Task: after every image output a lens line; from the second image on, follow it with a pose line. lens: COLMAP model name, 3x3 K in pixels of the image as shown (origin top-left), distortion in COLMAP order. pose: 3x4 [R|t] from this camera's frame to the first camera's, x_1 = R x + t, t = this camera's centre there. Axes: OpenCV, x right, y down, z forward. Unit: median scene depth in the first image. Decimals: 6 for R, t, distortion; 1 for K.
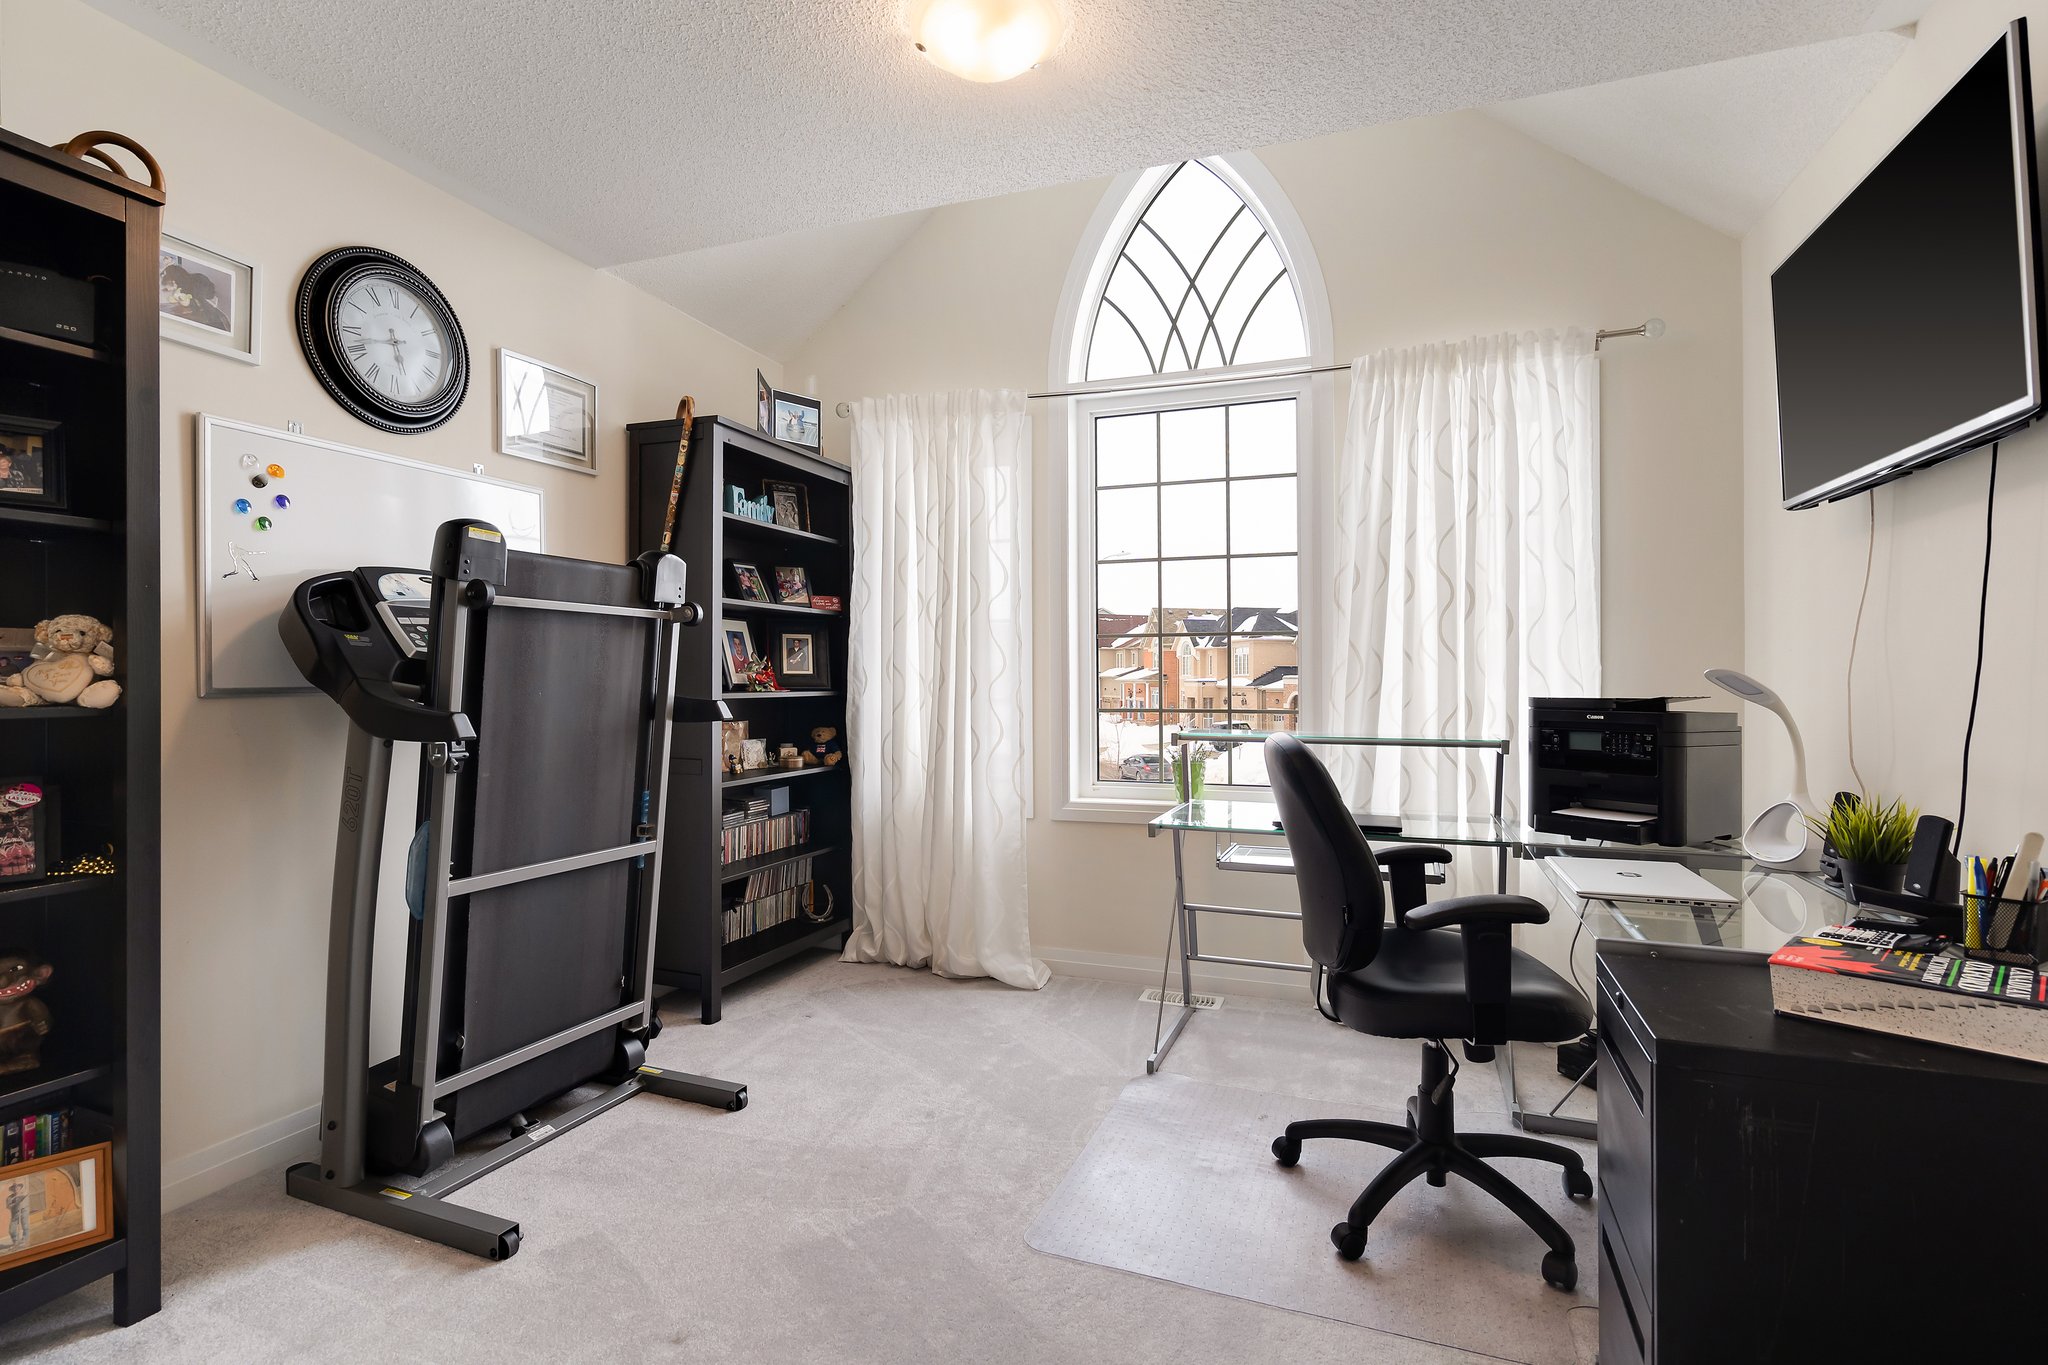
lens RADIAL K [[967.9, 0, 1024.0], [0, 967.9, 682.5], [0, 0, 1]] dist [-0.005308, -0.000371]
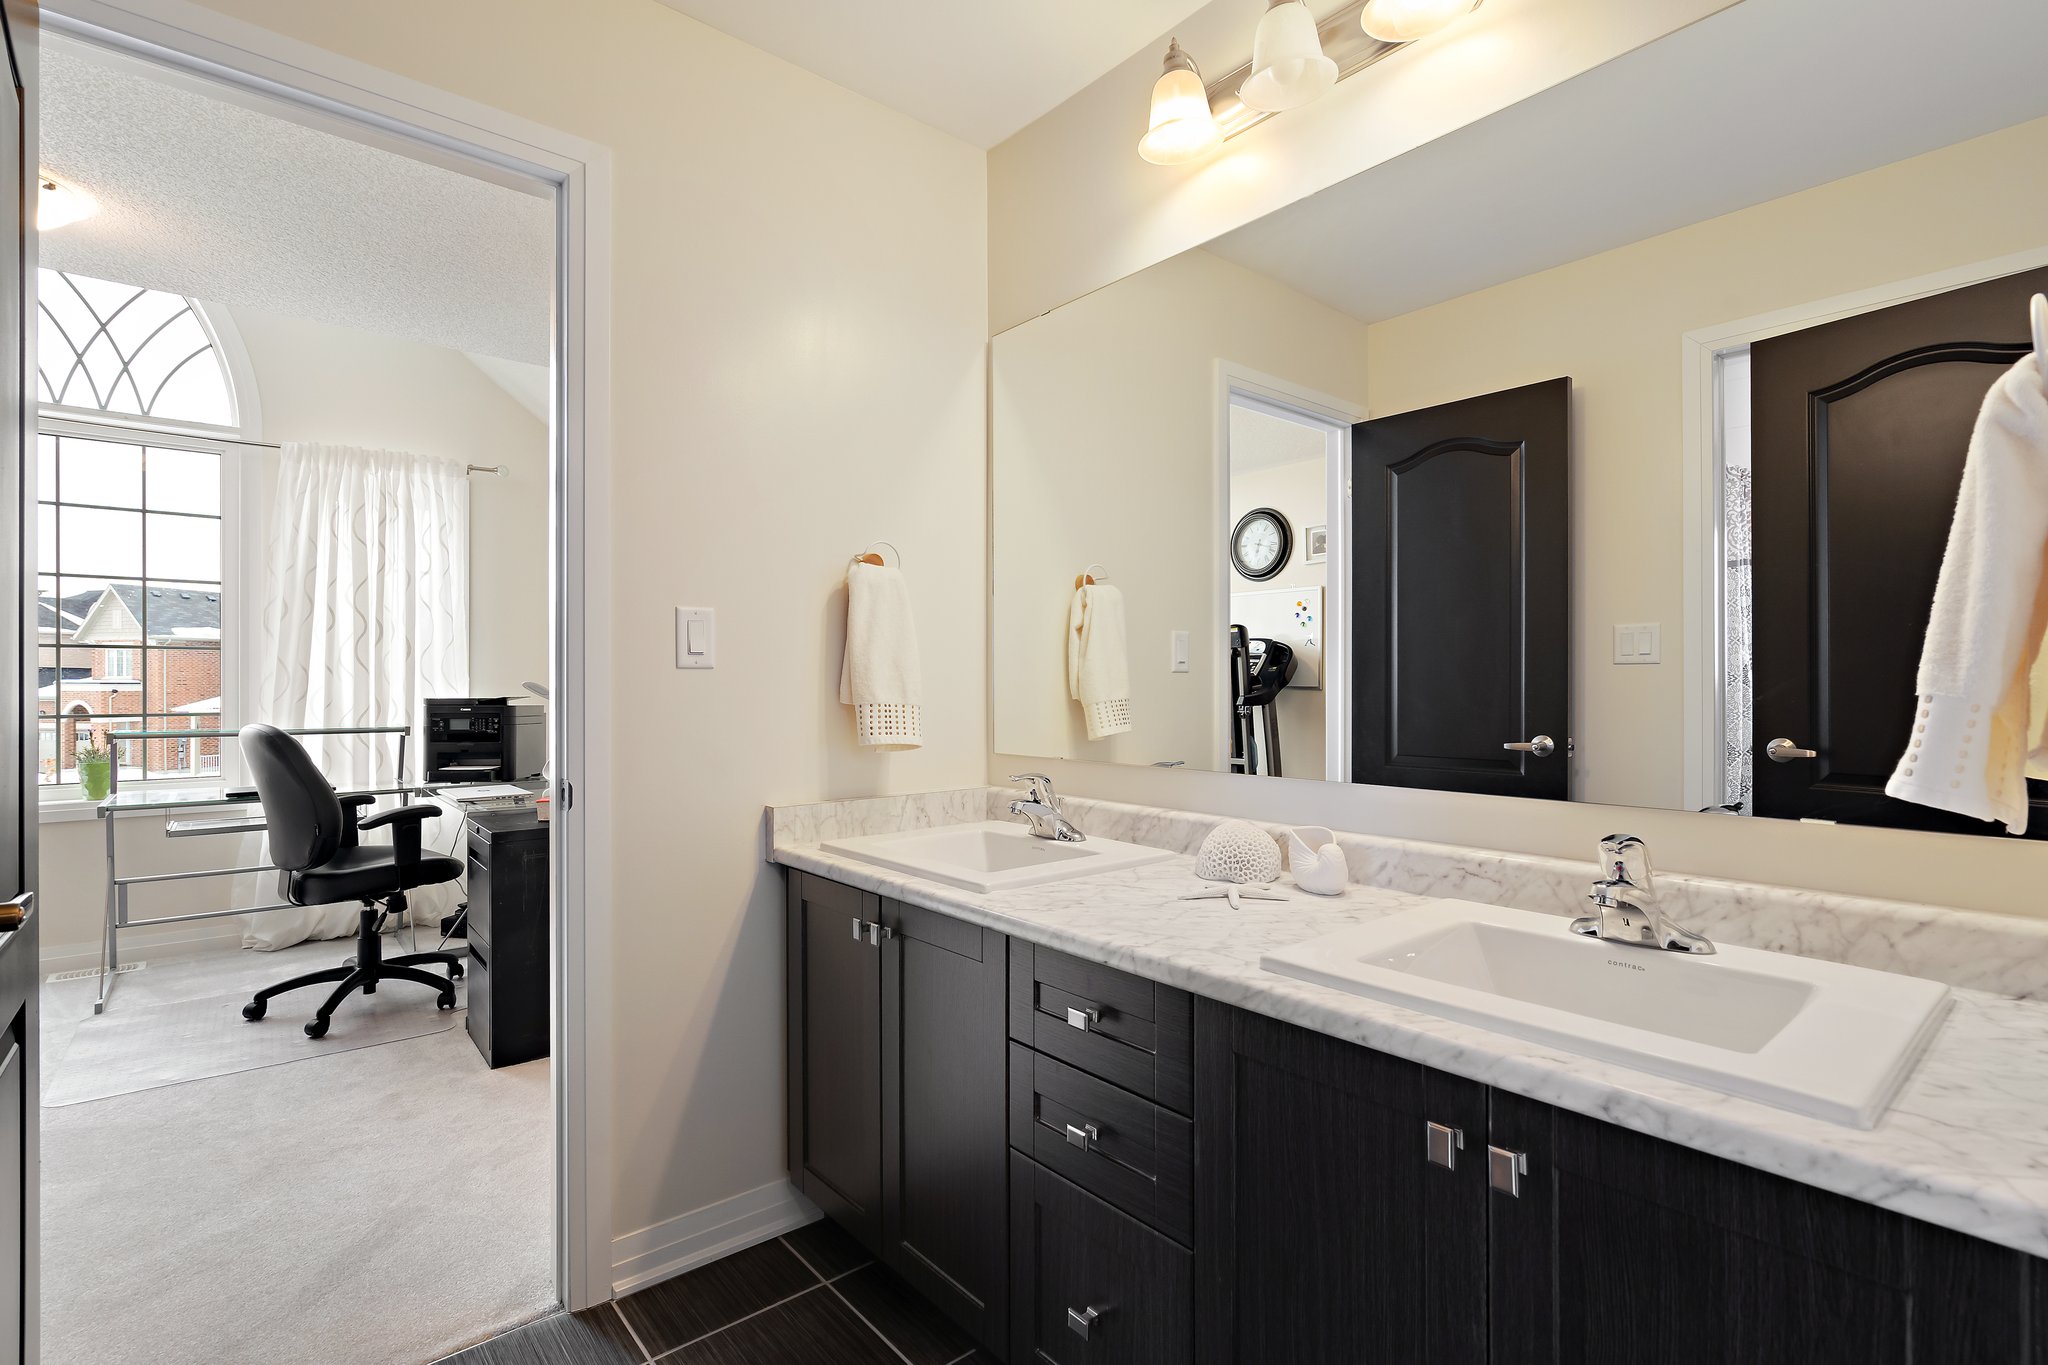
lens RADIAL K [[948.4, 0, 1030.0], [0, 948.4, 672.0], [0, 0, 1]] dist [-0.001260, -0.000606]
pose [[0.478222, 0.004592, 0.878227, -0.332825], [-0.003249, 0.999989, -0.003460, -0.023323], [-0.878233, -0.001199, 0.478231, -0.558817]]
